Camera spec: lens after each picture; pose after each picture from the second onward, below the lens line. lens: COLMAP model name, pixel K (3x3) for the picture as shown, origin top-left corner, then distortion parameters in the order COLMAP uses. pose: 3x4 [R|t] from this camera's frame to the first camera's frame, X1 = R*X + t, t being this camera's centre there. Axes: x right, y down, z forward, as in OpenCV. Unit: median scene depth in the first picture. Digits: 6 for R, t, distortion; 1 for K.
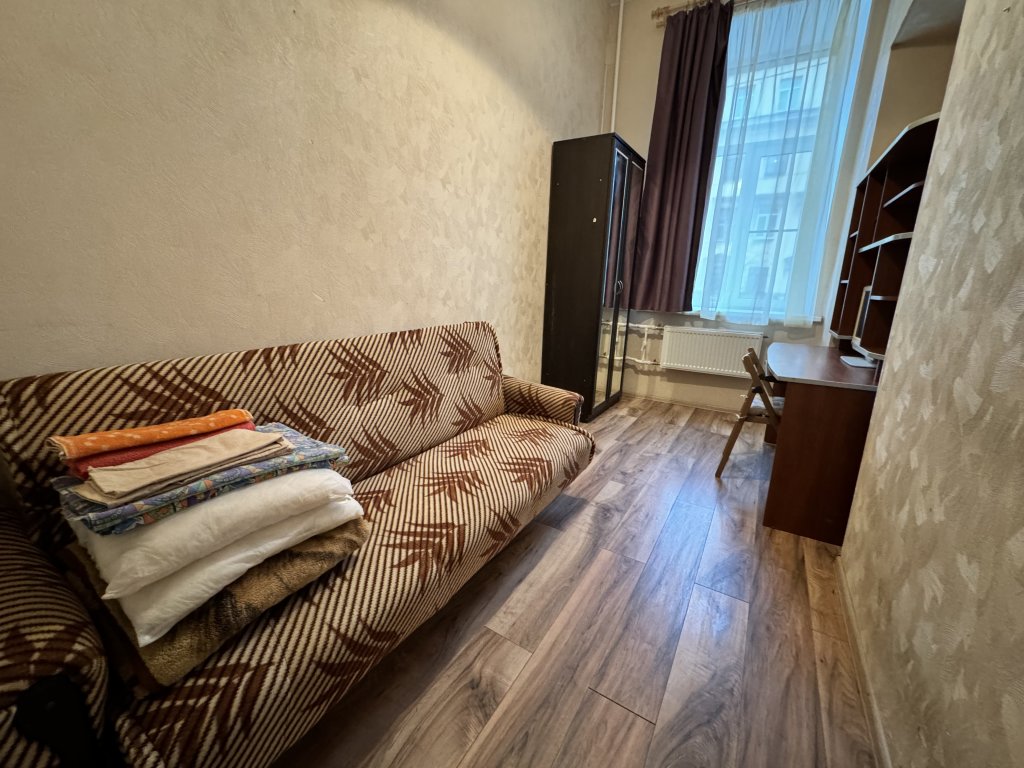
lens RADIAL K [[408.5, 0, 512.0], [0, 408.5, 385.9], [0, 0, 1]] dist [-0.000554, -0.000212]
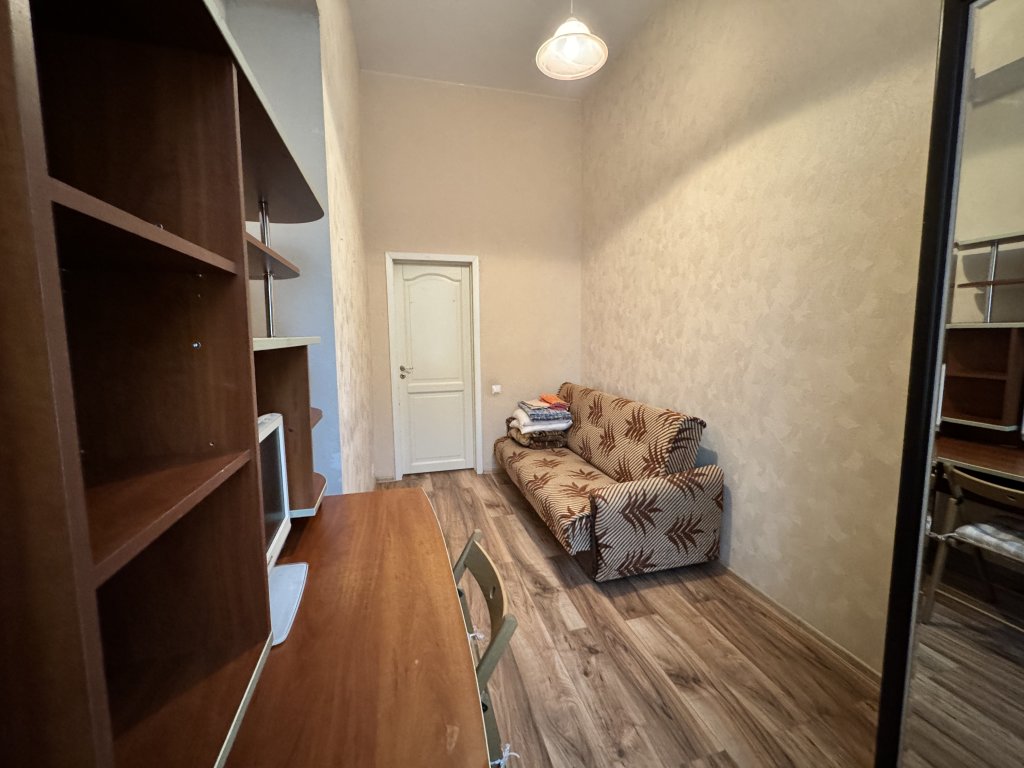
lens RADIAL K [[408.5, 0, 512.4], [0, 408.5, 380.1], [0, 0, 1]] dist [-0.000554, -0.000212]
pose [[-0.679313, 0.063192, -0.731123, 1.183870], [-0.187191, 0.948407, 0.255899, -0.528112], [0.709573, 0.310695, -0.632436, 1.671816]]
